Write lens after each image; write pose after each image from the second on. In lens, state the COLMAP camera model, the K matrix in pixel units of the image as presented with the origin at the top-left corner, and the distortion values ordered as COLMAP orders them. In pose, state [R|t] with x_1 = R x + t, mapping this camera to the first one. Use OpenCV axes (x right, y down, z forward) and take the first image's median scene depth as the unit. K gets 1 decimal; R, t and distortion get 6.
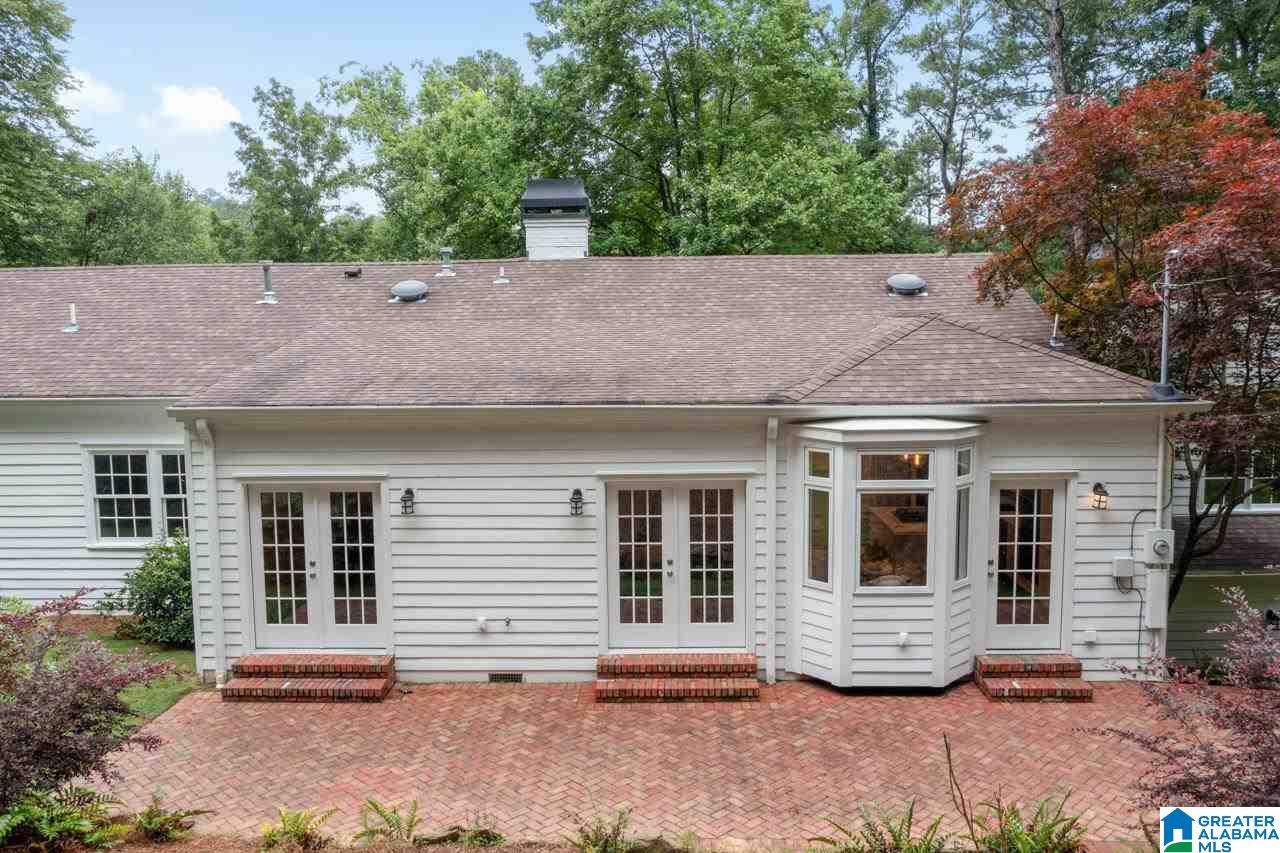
lens RADIAL K [[999.0, 0, 640.0], [0, 999.0, 439.0], [0, 0, 1]] dist [-0.032090, -0.000141]
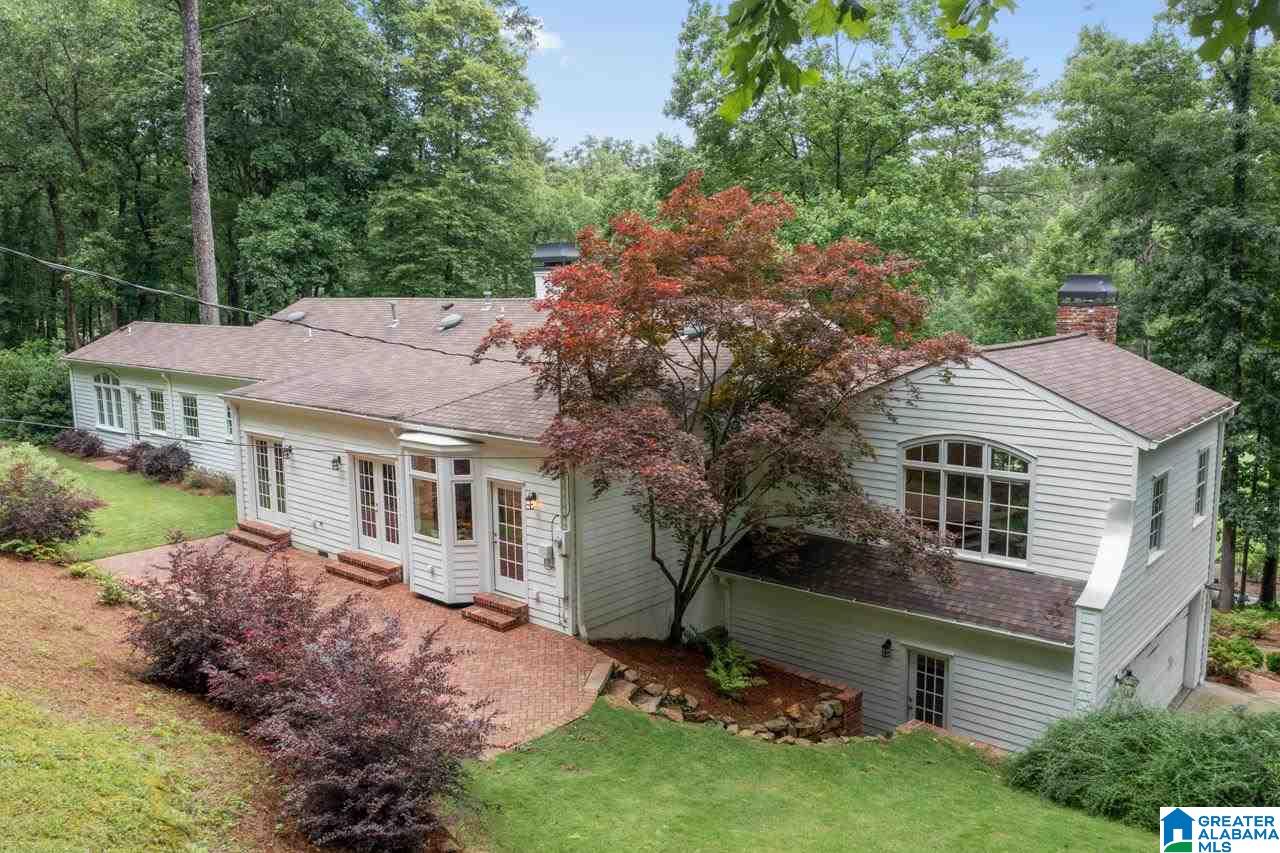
lens RADIAL K [[1001.7, 0, 640.0], [0, 1001.7, 426.5], [0, 0, 1]] dist [-0.031551, 0.000852]
pose [[0.775207, 0.102662, -0.623310, 1.520570], [-0.161103, 0.986208, -0.037929, -0.023764], [0.610819, 0.129820, 0.781055, -0.144010]]
